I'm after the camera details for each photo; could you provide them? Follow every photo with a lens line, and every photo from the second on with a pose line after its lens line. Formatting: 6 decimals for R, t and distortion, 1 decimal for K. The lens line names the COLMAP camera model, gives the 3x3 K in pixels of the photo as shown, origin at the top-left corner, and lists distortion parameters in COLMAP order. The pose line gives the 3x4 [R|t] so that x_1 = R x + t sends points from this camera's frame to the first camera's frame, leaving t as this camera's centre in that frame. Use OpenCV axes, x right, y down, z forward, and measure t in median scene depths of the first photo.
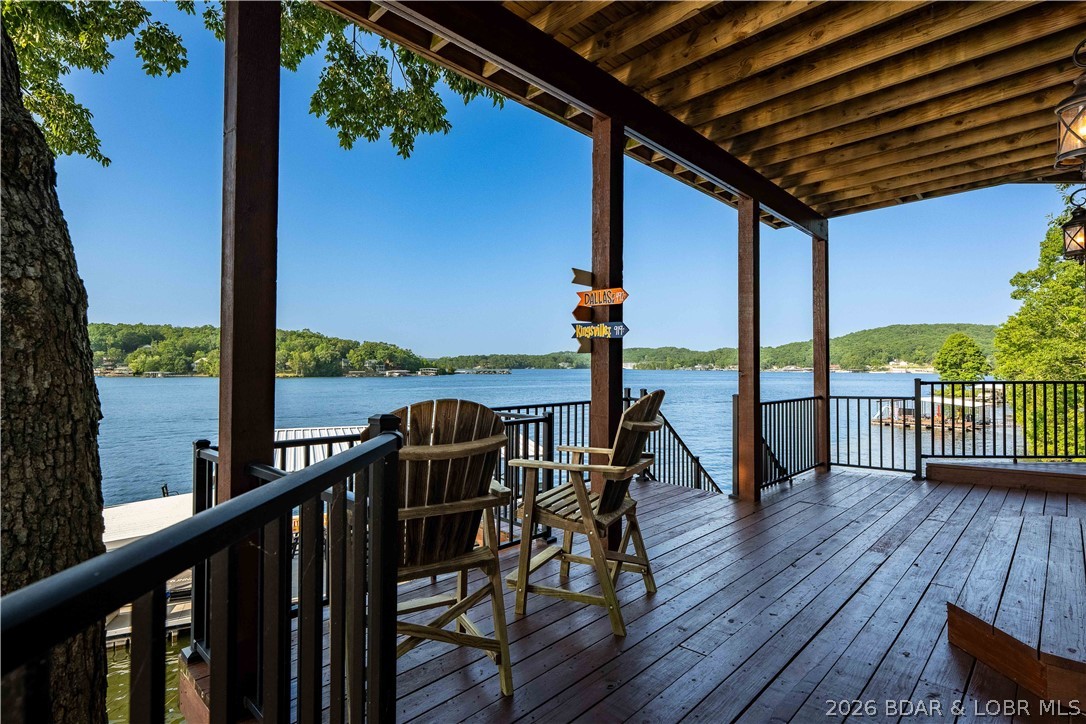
lens RADIAL K [[547.0, 0, 541.1], [0, 547.0, 366.1], [0, 0, 1]] dist [-0.003109, -0.000340]
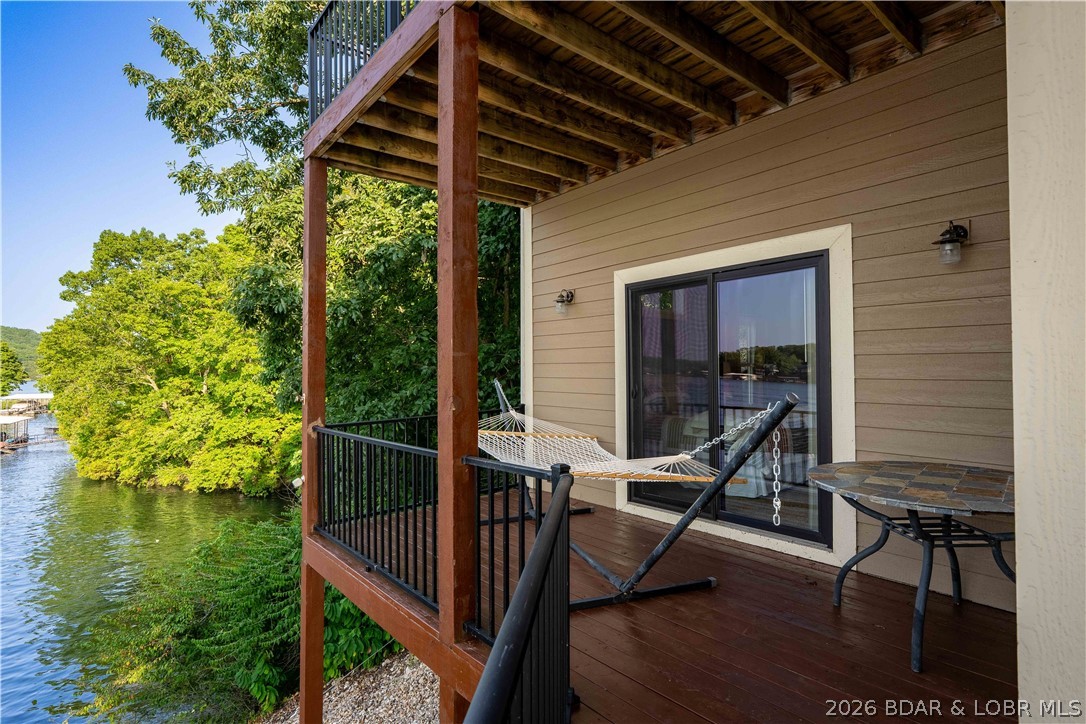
lens RADIAL K [[547.4, 0, 540.9], [0, 547.4, 362.3], [0, 0, 1]] dist [-0.001926, 0.000663]
pose [[0.125368, 0.020775, 0.991893, 0.087921], [-0.001133, 0.999783, -0.020797, -0.003600], [-0.992110, 0.001483, 0.125364, 0.125390]]
